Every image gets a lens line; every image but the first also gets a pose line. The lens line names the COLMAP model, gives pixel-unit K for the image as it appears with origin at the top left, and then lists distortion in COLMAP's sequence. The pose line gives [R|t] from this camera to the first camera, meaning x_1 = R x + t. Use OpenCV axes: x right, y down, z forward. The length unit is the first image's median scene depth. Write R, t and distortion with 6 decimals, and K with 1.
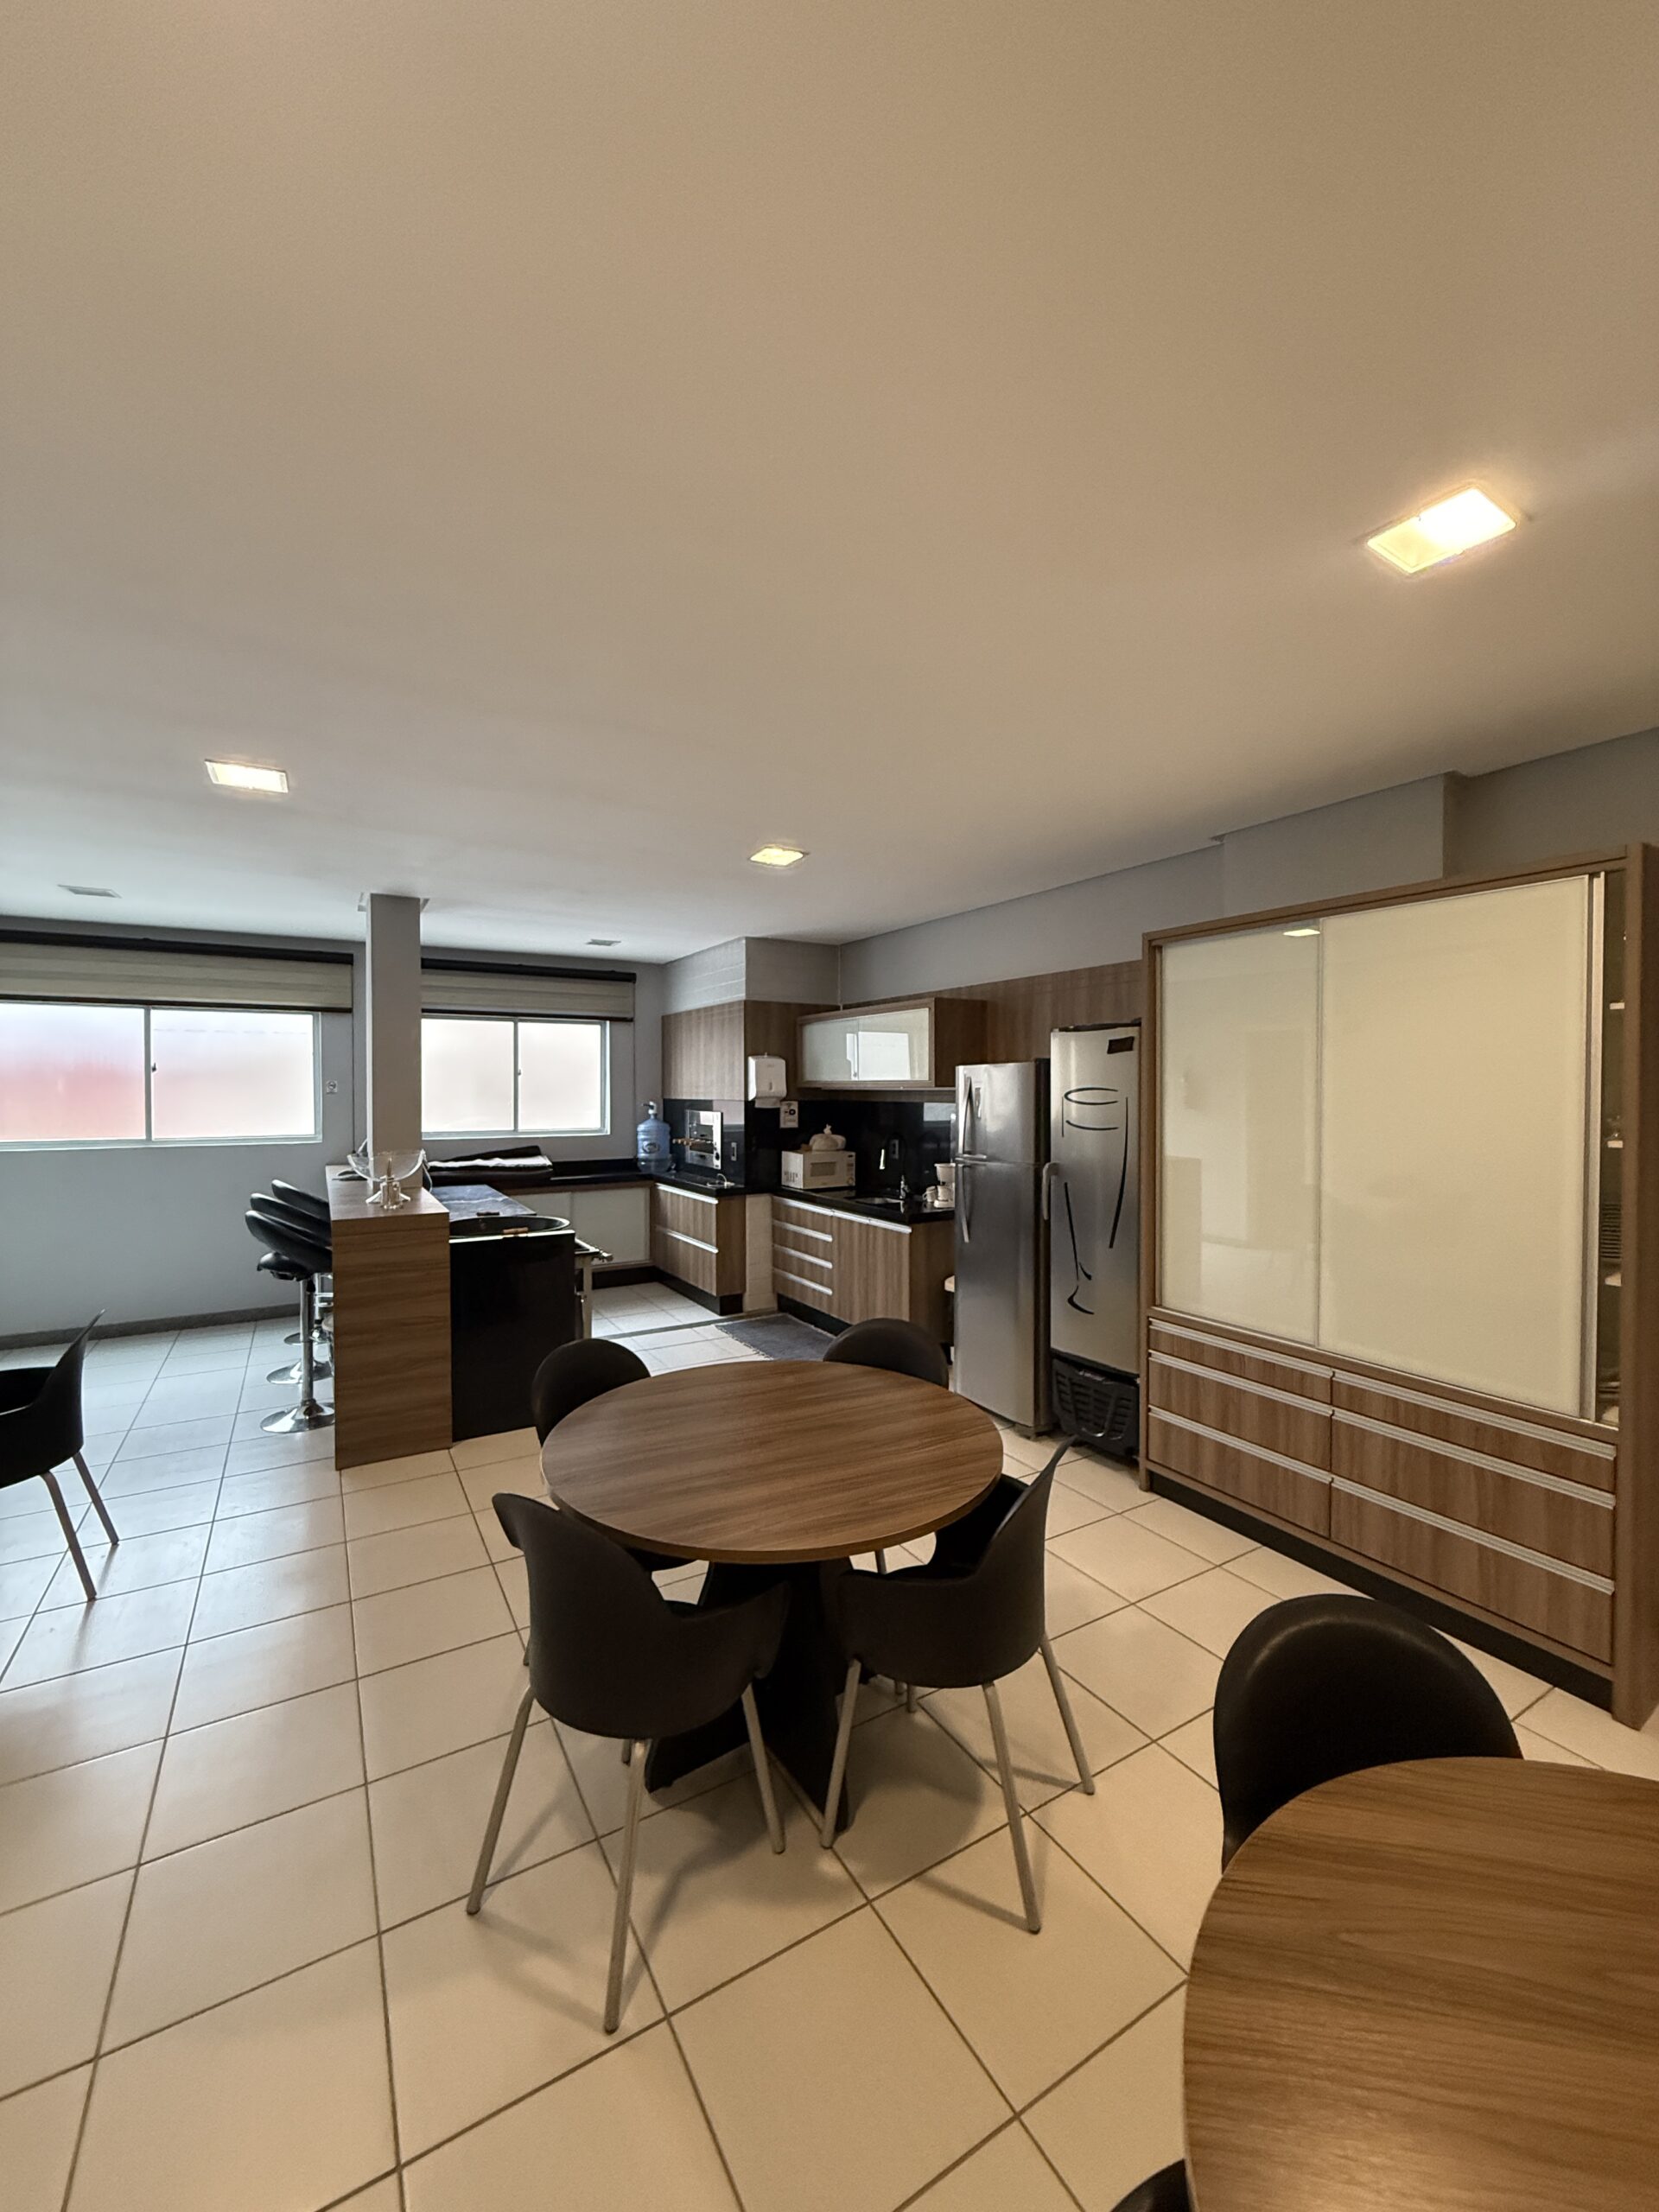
lens RADIAL K [[880.8, 0, 829.1], [0, 880.8, 1095.4], [0, 0, 1]] dist [0.001167, 0.000107]
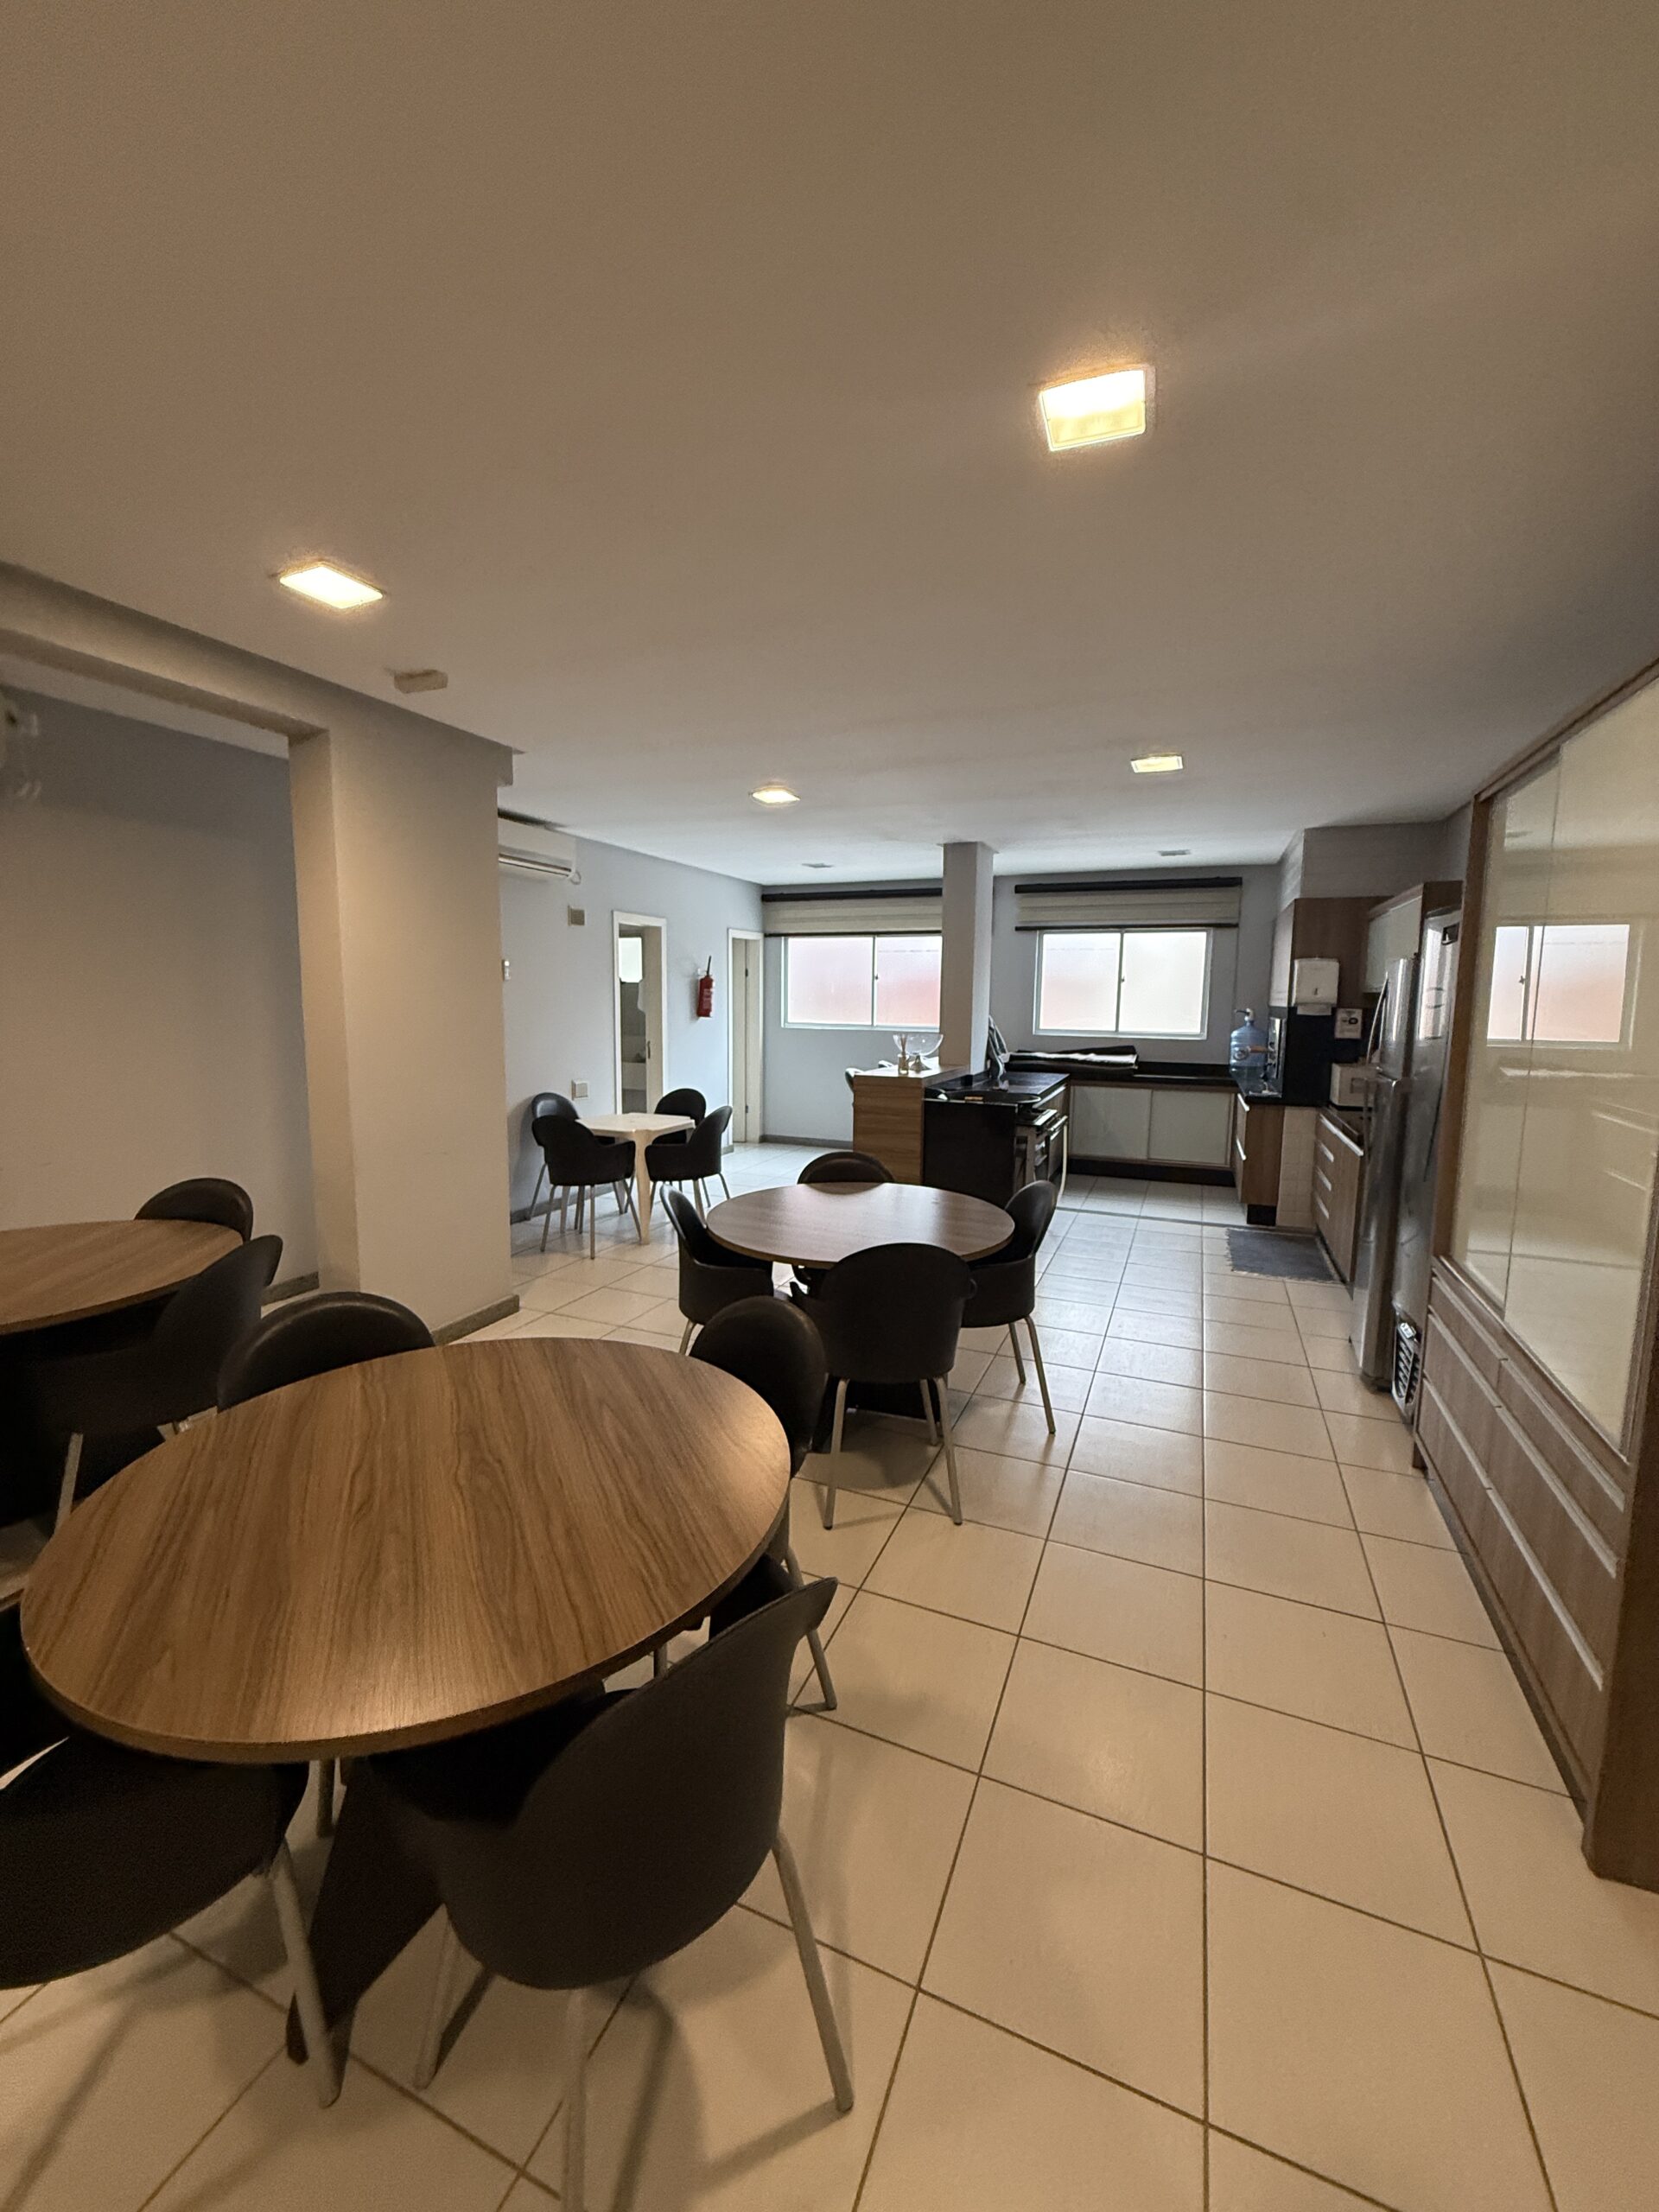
lens RADIAL K [[880.8, 0, 822.7], [0, 880.8, 1104.3], [0, 0, 1]] dist [0.001167, 0.000107]
pose [[0.587636, 0.107010, -0.802018, 0.363837], [-0.020304, 0.992854, 0.117597, 0.008549], [0.808871, -0.052820, 0.585609, 0.034601]]
